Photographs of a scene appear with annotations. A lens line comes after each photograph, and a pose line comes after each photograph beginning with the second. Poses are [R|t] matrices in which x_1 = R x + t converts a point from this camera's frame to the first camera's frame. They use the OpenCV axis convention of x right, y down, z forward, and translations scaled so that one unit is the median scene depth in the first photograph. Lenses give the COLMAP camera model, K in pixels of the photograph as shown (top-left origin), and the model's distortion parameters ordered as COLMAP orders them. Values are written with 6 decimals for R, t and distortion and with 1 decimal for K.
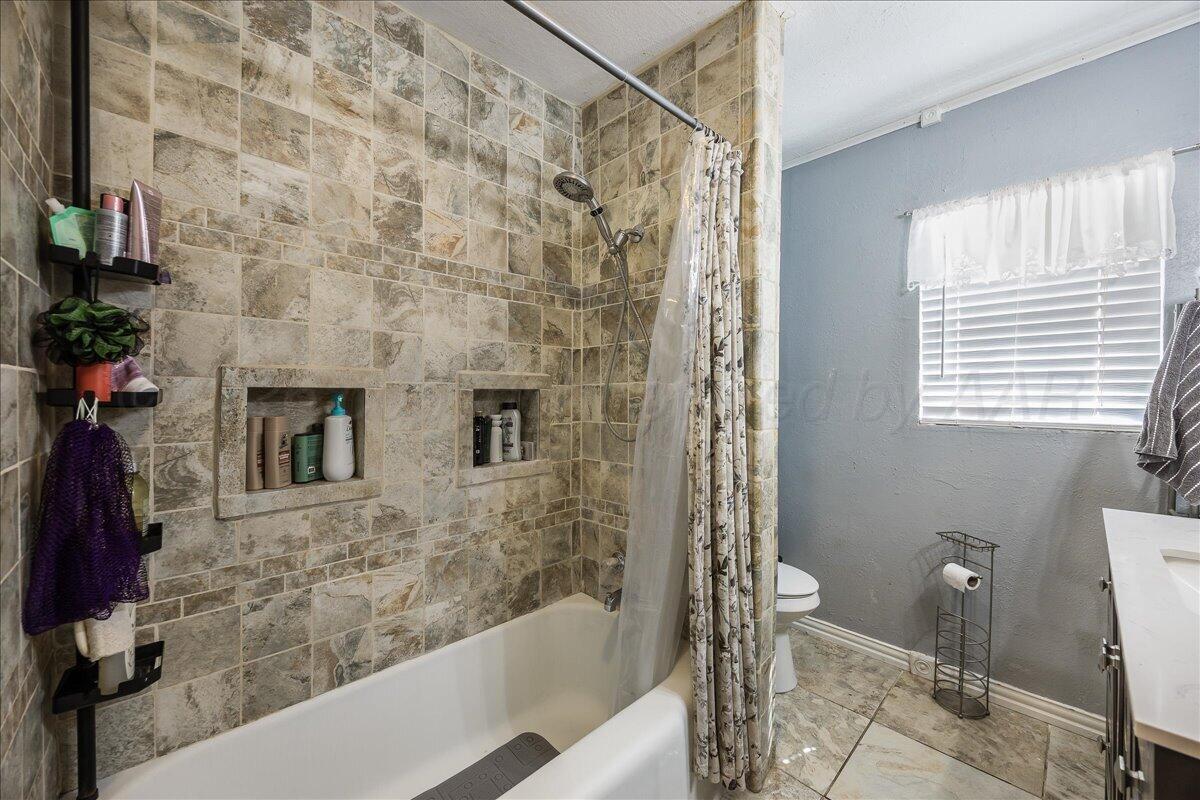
lens RADIAL K [[484.4, 0, 600.0], [0, 484.4, 400.0], [0, 0, 1]] dist [-0.001654, -0.000289]
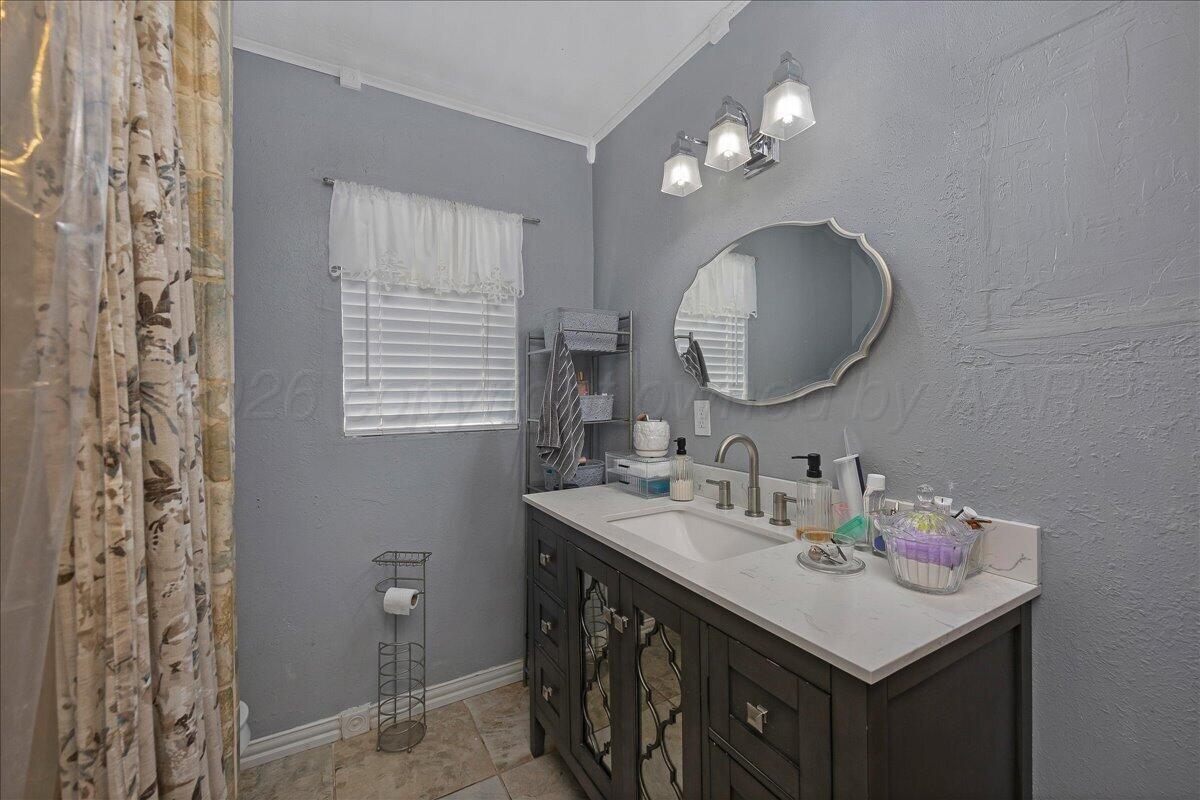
lens RADIAL K [[484.4, 0, 600.0], [0, 484.4, 400.0], [0, 0, 1]] dist [-0.001654, -0.000289]
pose [[0.217614, -0.012631, 0.975953, -0.085106], [0.019419, 0.999774, 0.008609, -0.020424], [-0.975842, 0.017079, 0.217810, 0.521291]]
